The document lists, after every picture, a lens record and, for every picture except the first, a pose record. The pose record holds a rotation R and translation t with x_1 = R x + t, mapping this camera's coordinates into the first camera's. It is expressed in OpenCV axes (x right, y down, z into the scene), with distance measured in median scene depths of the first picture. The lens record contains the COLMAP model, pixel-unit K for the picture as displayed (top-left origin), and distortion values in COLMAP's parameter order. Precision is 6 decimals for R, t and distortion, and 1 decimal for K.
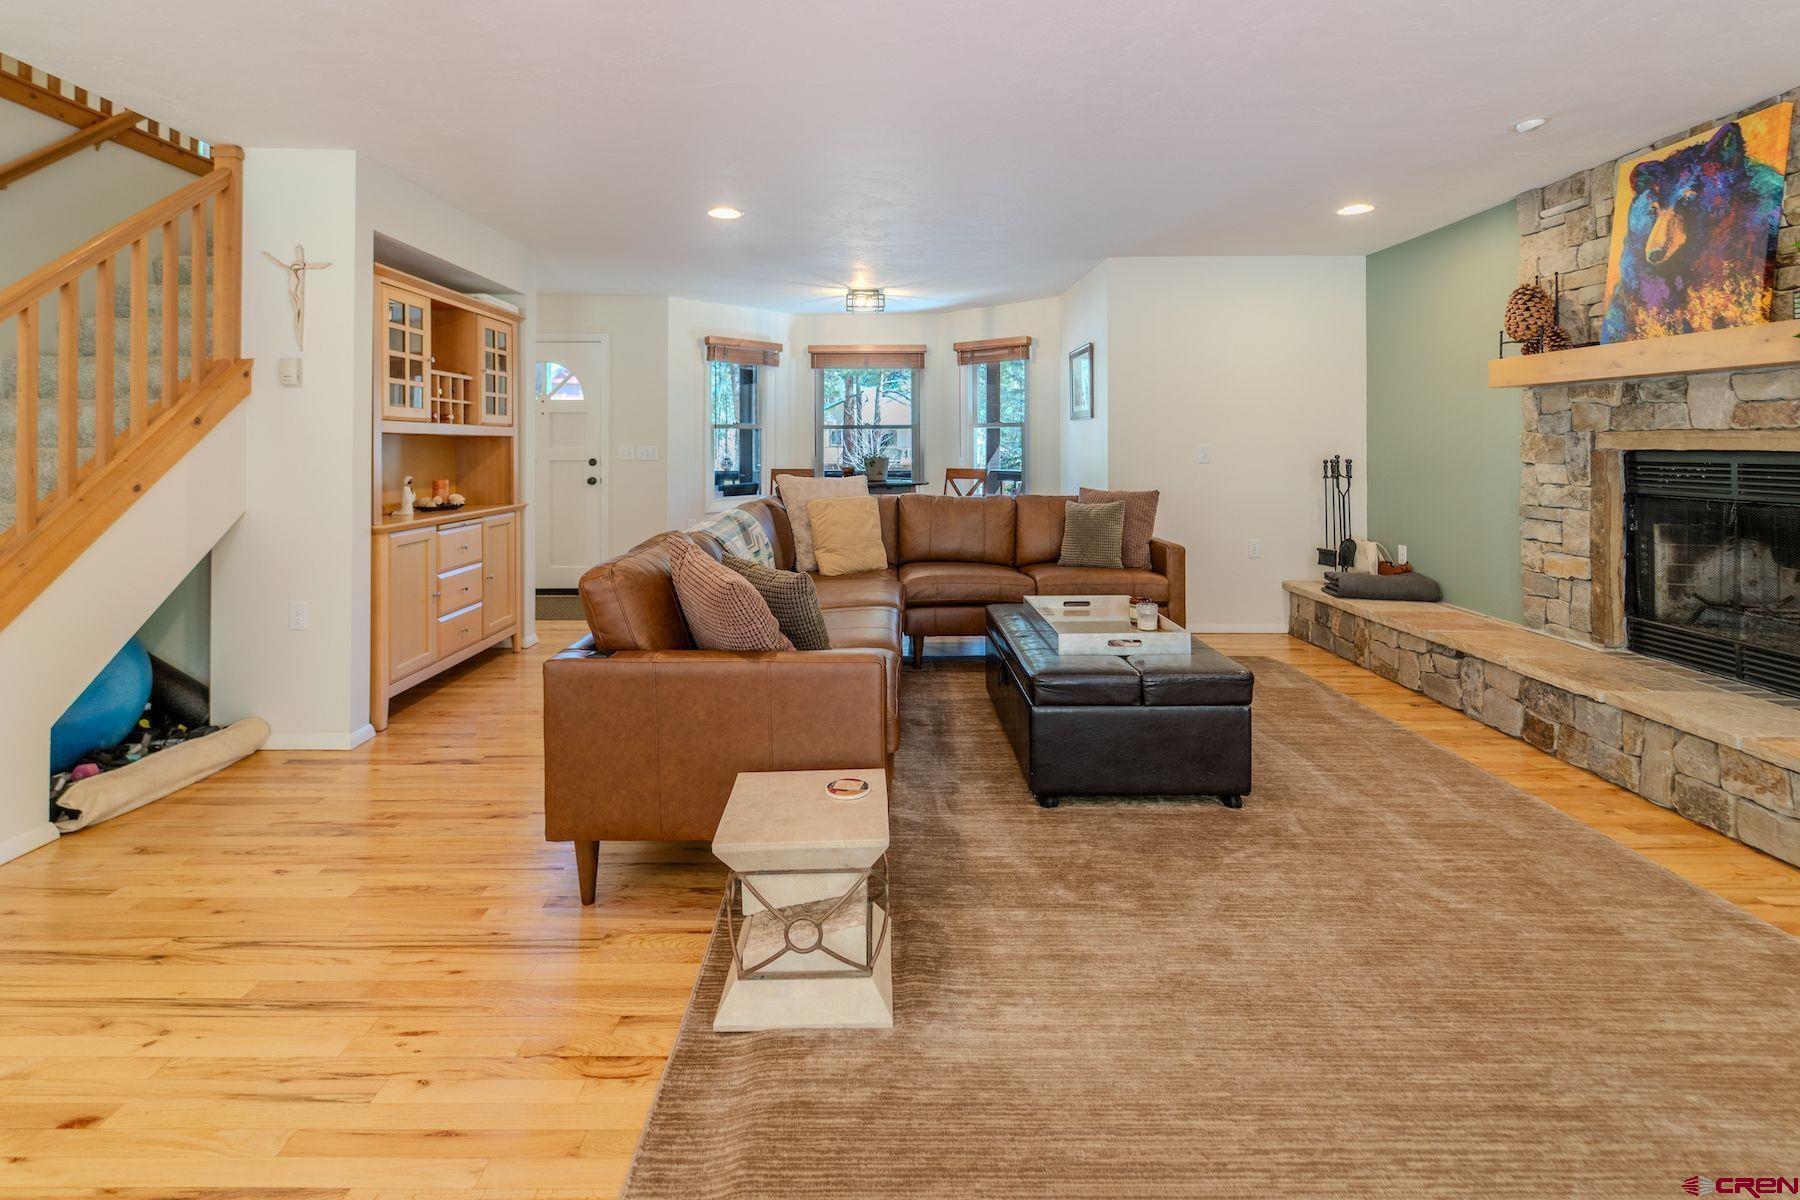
lens RADIAL K [[853.6, 0, 903.8], [0, 853.6, 417.9], [0, 0, 1]] dist [0.001447, -0.000966]
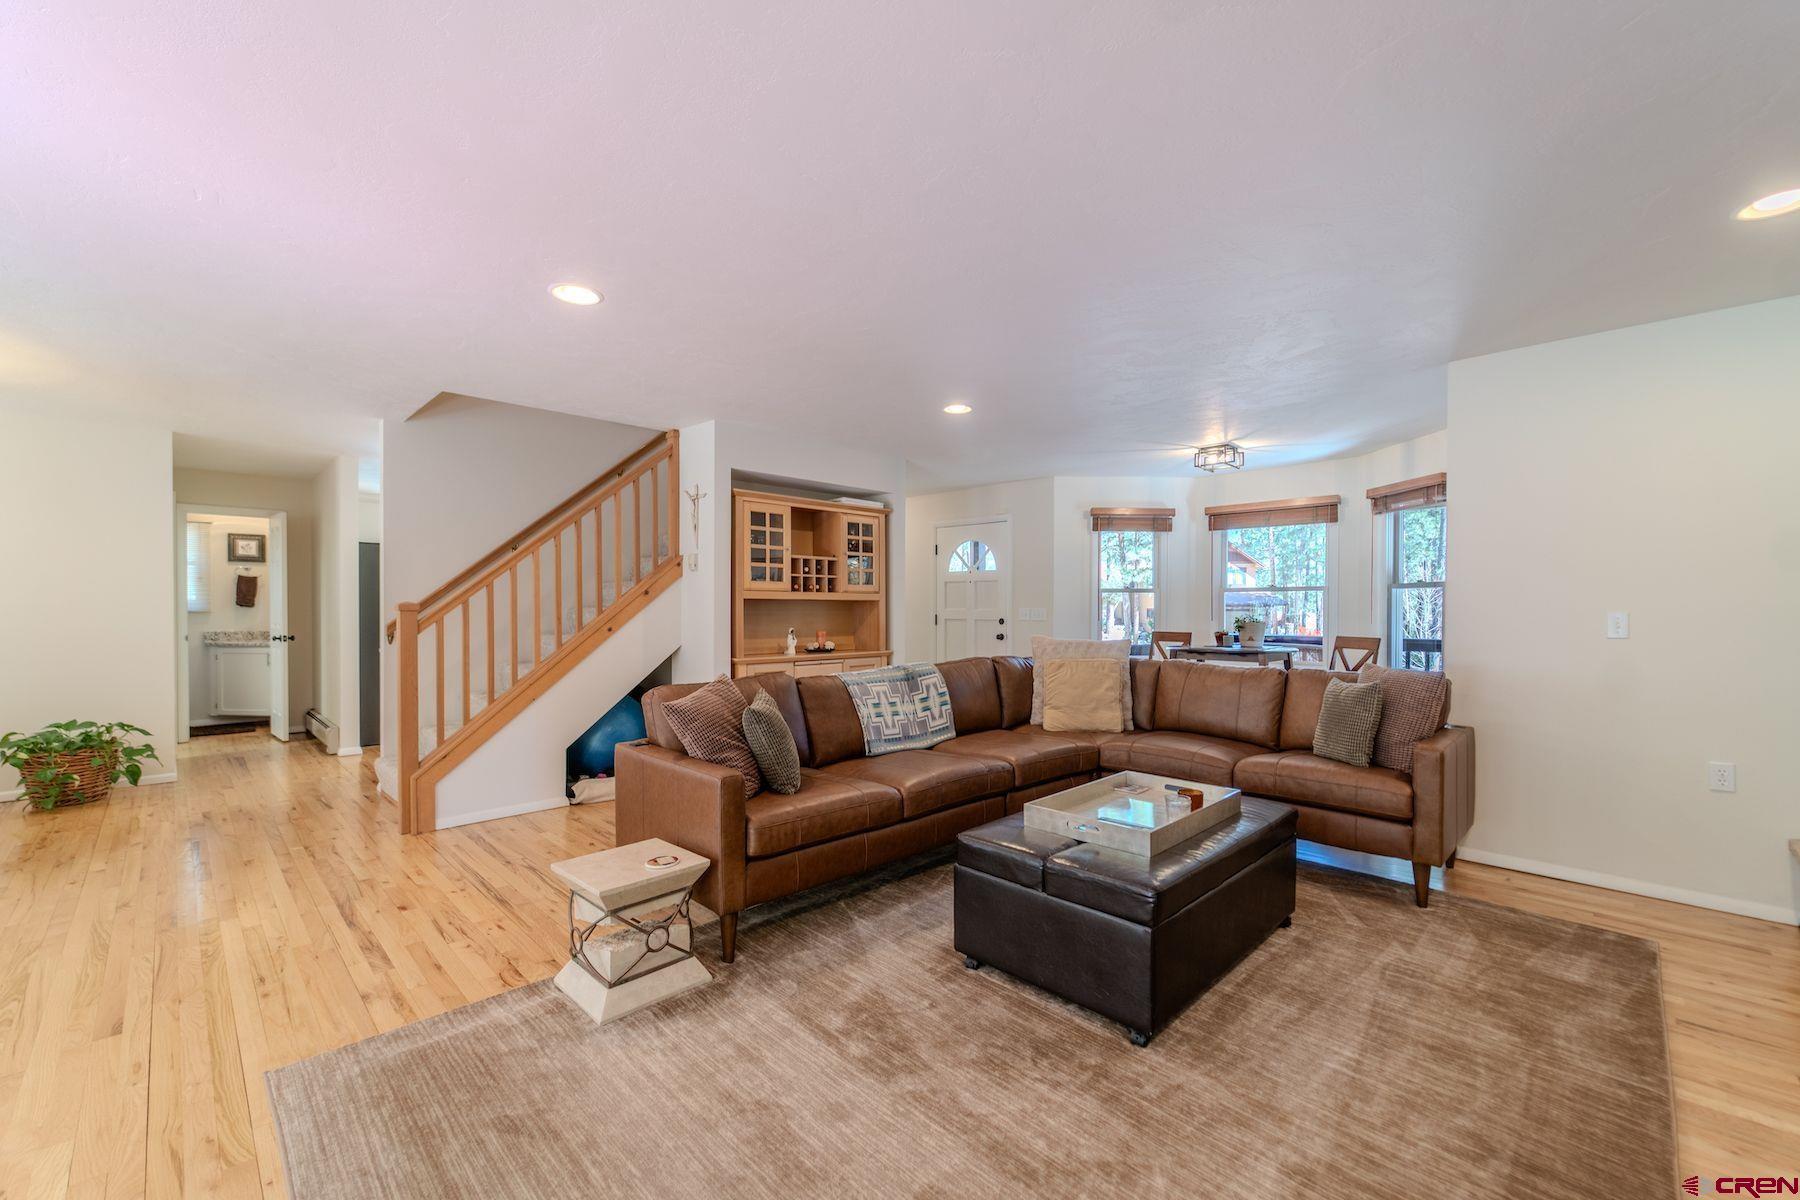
lens RADIAL K [[774.8, 0, 881.7], [0, 774.8, 601.7], [0, 0, 1]] dist [-0.000558, -0.000423]
pose [[0.680350, -0.000527, -0.732887, 0.621723], [0.018778, 0.999684, 0.016712, 0.004410], [0.732646, -0.025132, 0.680145, 0.250898]]
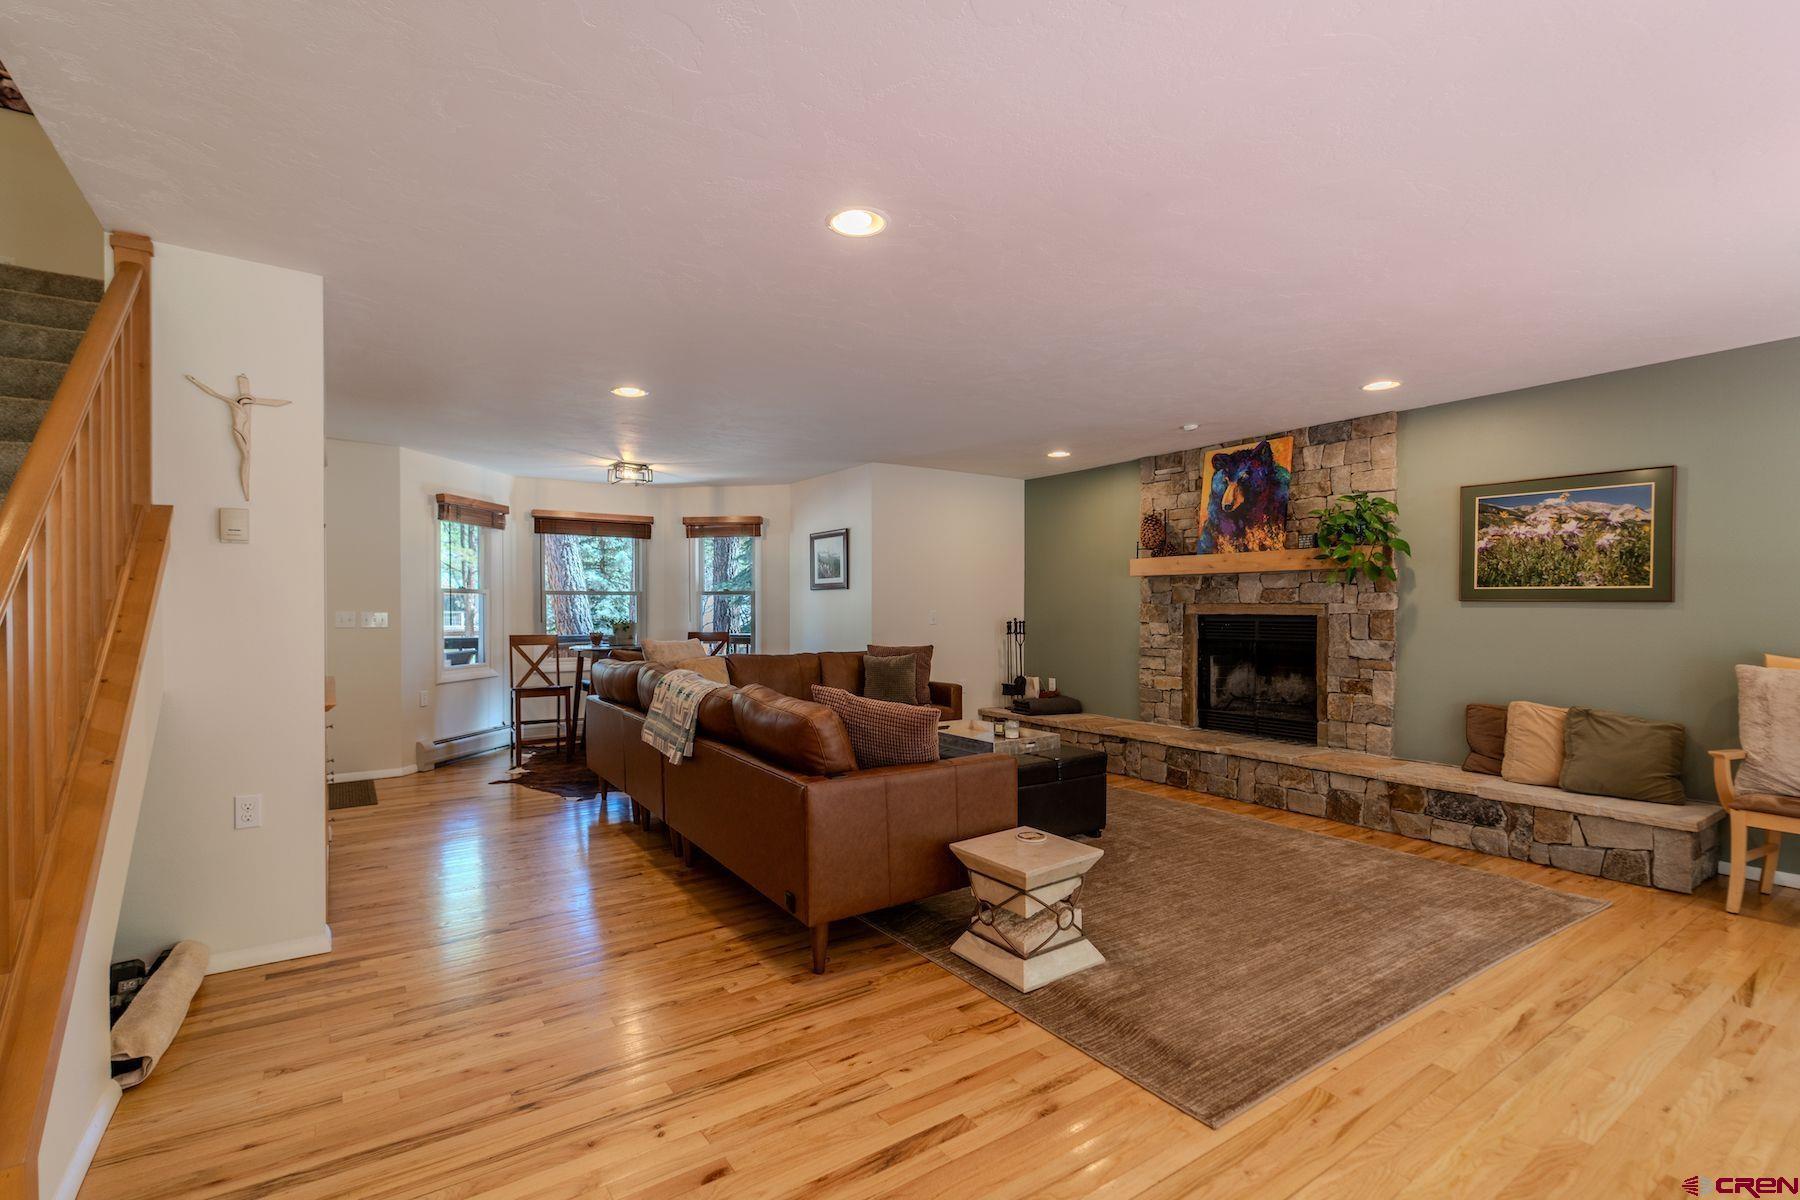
lens RADIAL K [[816.0, 0, 900.0], [0, 816.0, 600.0], [0, 0, 1]] dist [0.001419, -0.000033]
pose [[0.824653, 0.007982, 0.565582, -0.633768], [-0.019566, 0.999705, 0.014418, -0.004173], [-0.565300, -0.022956, 0.824566, -0.036763]]
